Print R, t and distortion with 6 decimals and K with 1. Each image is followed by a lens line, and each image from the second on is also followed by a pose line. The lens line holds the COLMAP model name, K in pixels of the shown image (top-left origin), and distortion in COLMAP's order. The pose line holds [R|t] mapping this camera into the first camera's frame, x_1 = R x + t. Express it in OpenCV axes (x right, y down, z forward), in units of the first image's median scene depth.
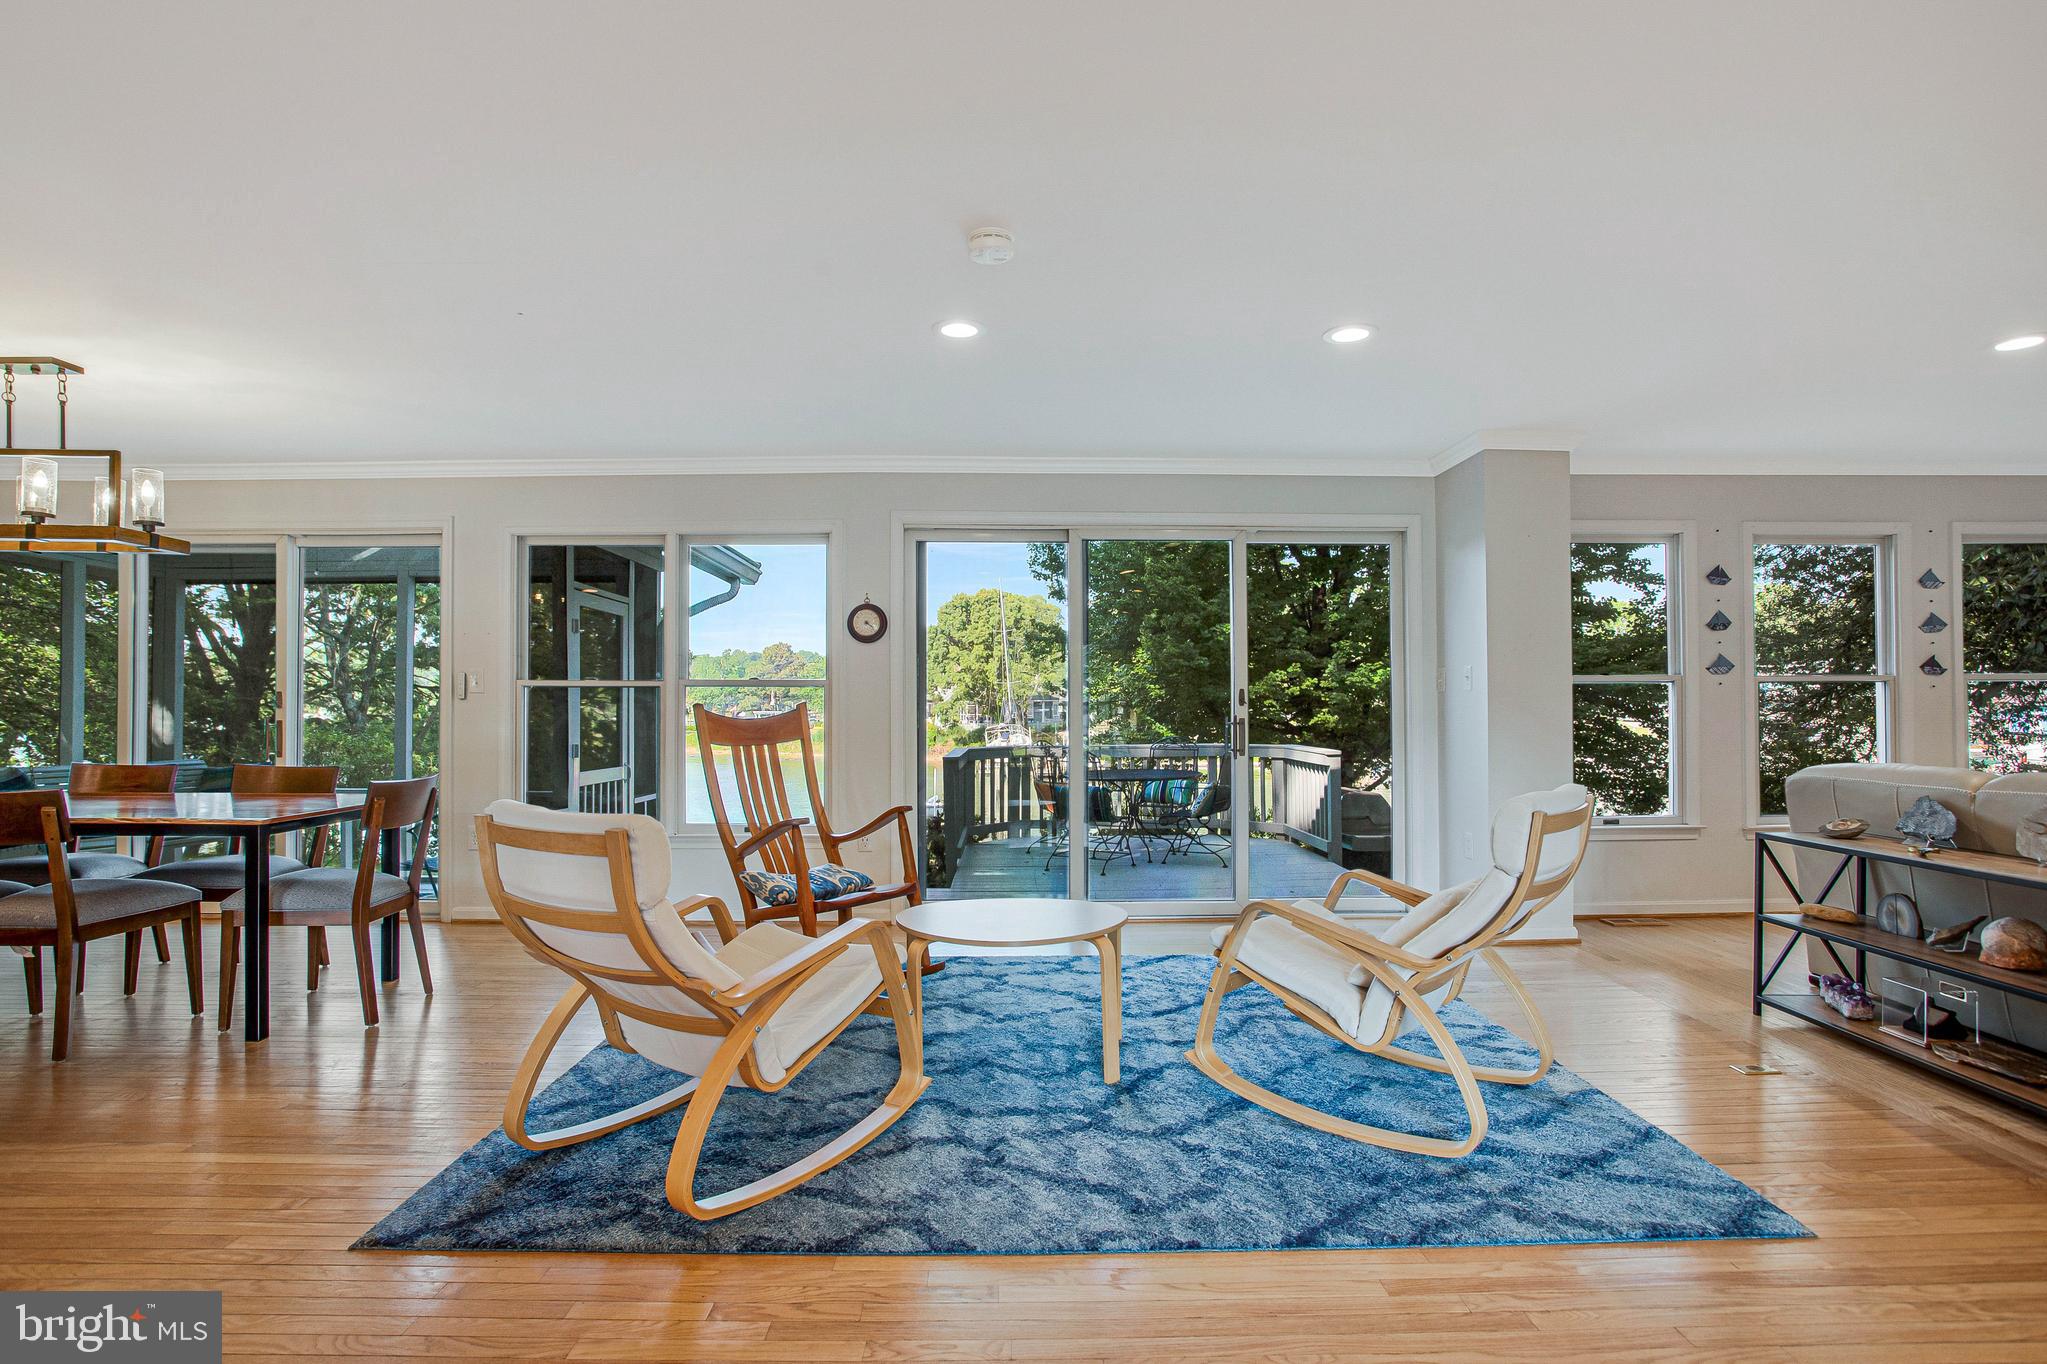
lens RADIAL K [[1021.3, 0, 1020.0], [0, 1021.3, 701.3], [0, 0, 1]] dist [-0.055389, 0.026031]
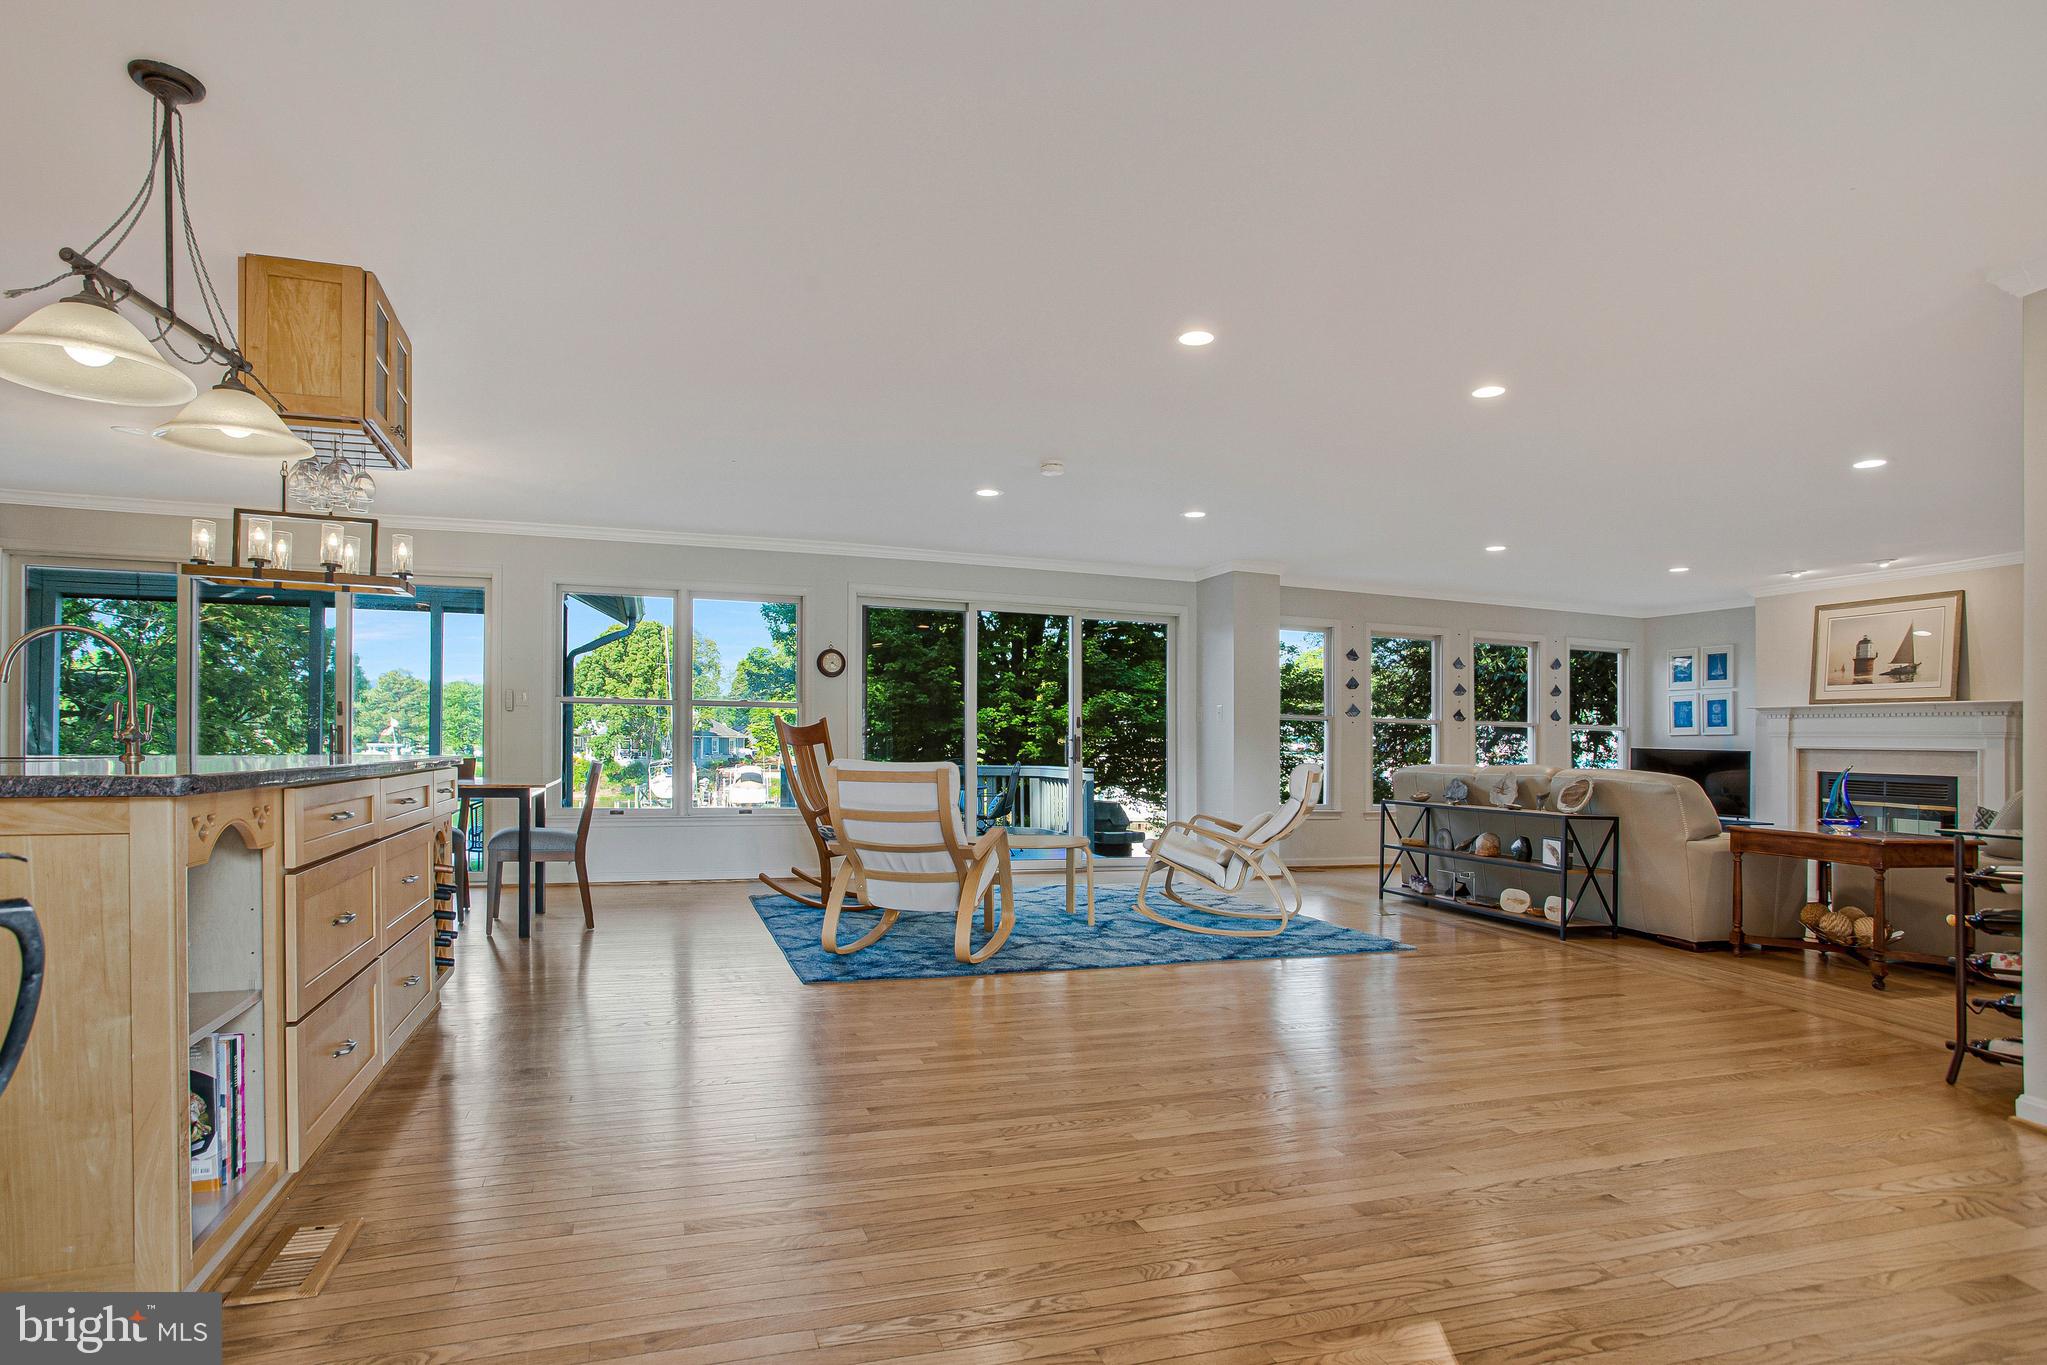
lens RADIAL K [[1036.5, 0, 985.9], [0, 1036.5, 737.4], [0, 0, 1]] dist [-0.103727, 0.023643]
pose [[0.952471, 0.019152, 0.304028, -0.373327], [-0.018055, 0.999816, -0.006421, 0.029170], [-0.304095, 0.000627, 0.952641, -0.401481]]
